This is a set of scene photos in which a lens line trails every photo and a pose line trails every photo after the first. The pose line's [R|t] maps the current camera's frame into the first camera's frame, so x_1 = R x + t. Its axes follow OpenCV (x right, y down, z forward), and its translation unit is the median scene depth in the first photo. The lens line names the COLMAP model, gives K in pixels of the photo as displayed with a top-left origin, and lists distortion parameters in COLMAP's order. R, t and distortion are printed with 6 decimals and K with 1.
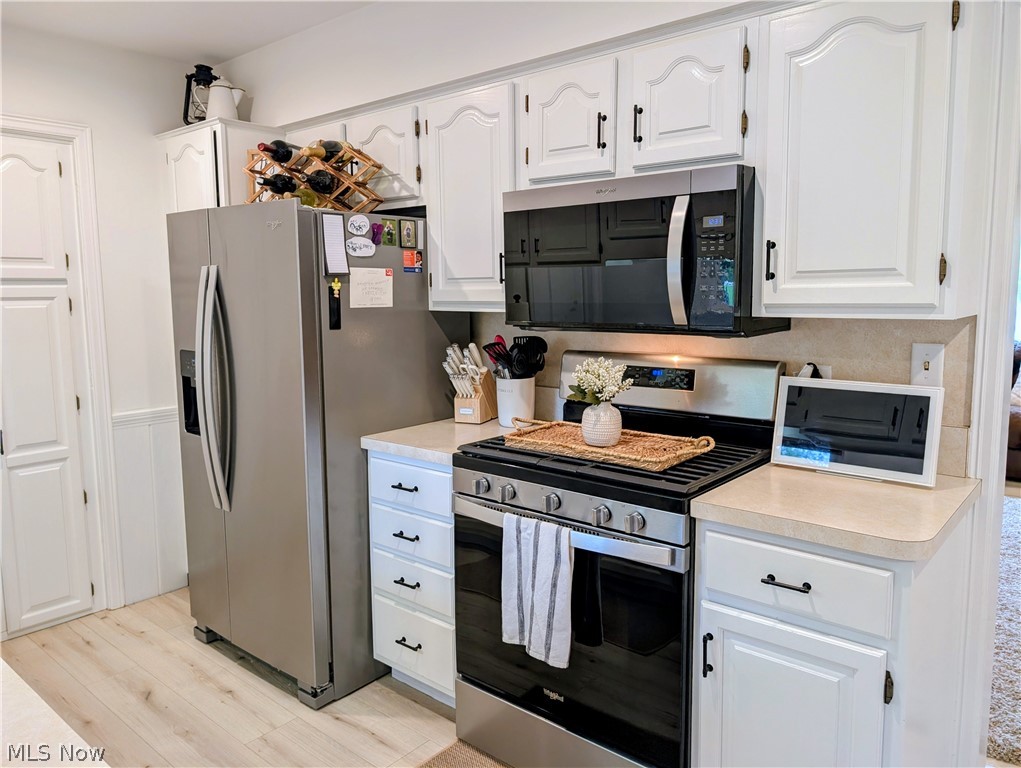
lens RADIAL K [[740.9, 0, 510.5], [0, 740.9, 384.0], [0, 0, 1]] dist [0.092320, -0.191114]
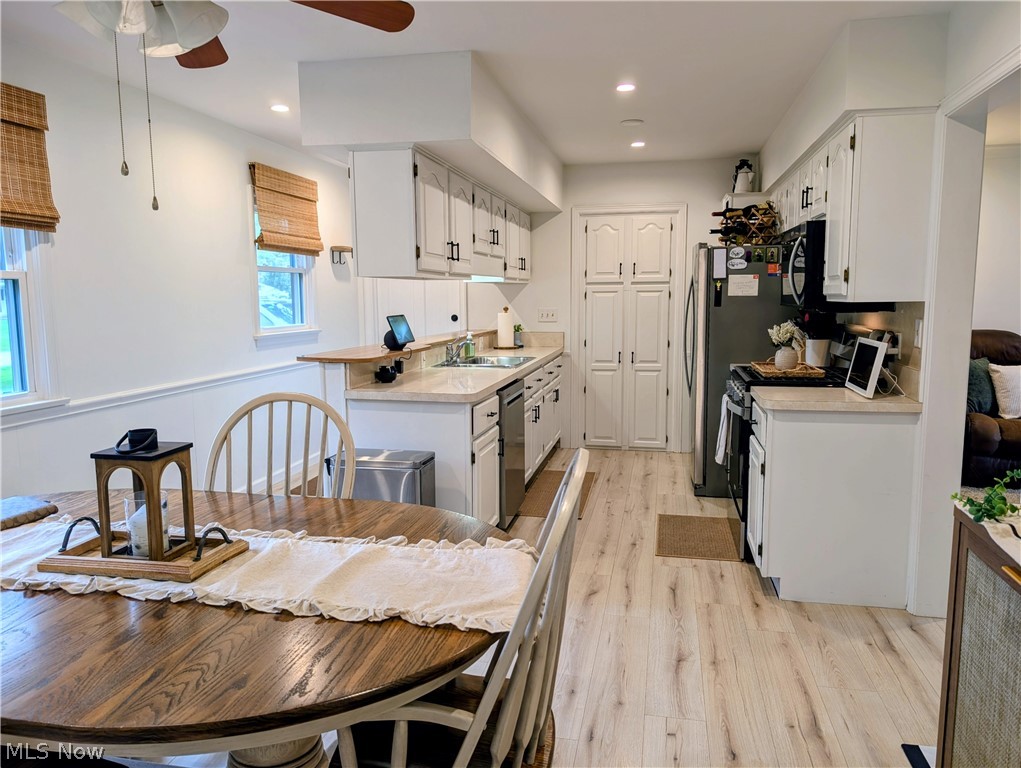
lens RADIAL K [[737.4, 0, 510.5], [0, 737.4, 384.0], [0, 0, 1]] dist [0.003889, -0.005736]
pose [[0.484414, 0.108782, -0.868050, 1.398147], [-0.103587, 0.992391, 0.066558, 0.066761], [0.868685, 0.057677, 0.491996, -0.498393]]
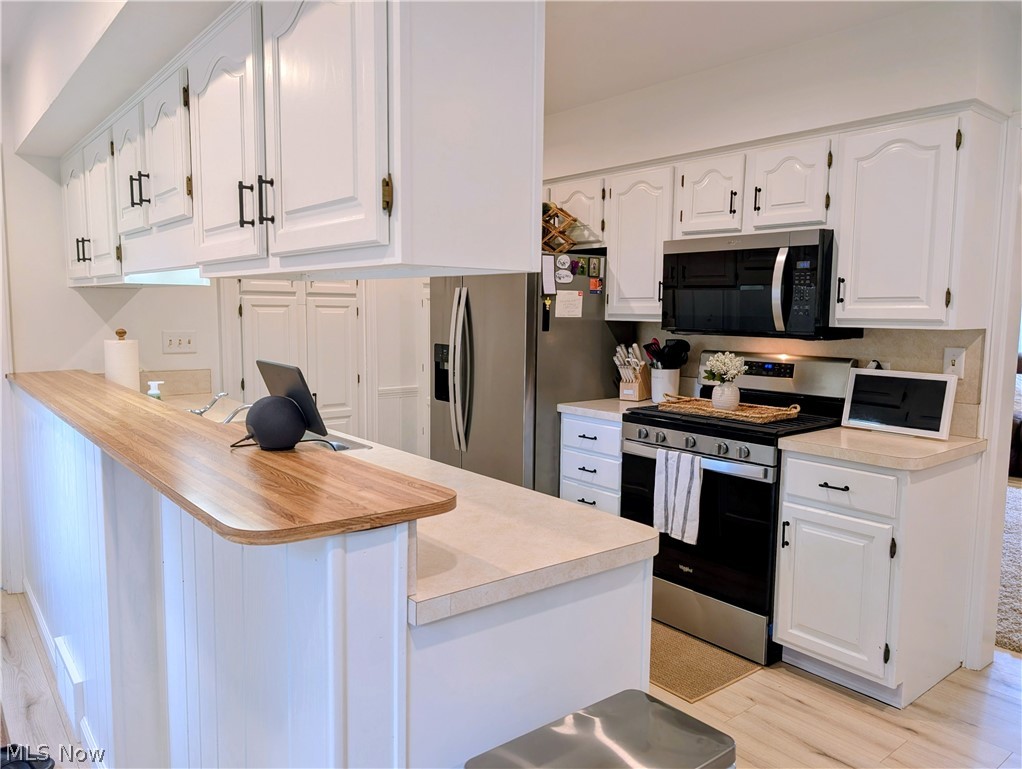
lens RADIAL K [[741.6, 0, 511.0], [0, 741.6, 384.5], [0, 0, 1]] dist [0.092320, -0.191114]
pose [[0.982203, 0.038453, -0.183845, -0.026287], [-0.042593, 0.998919, -0.018618, 0.075612], [0.182931, 0.026117, 0.982779, -0.557139]]
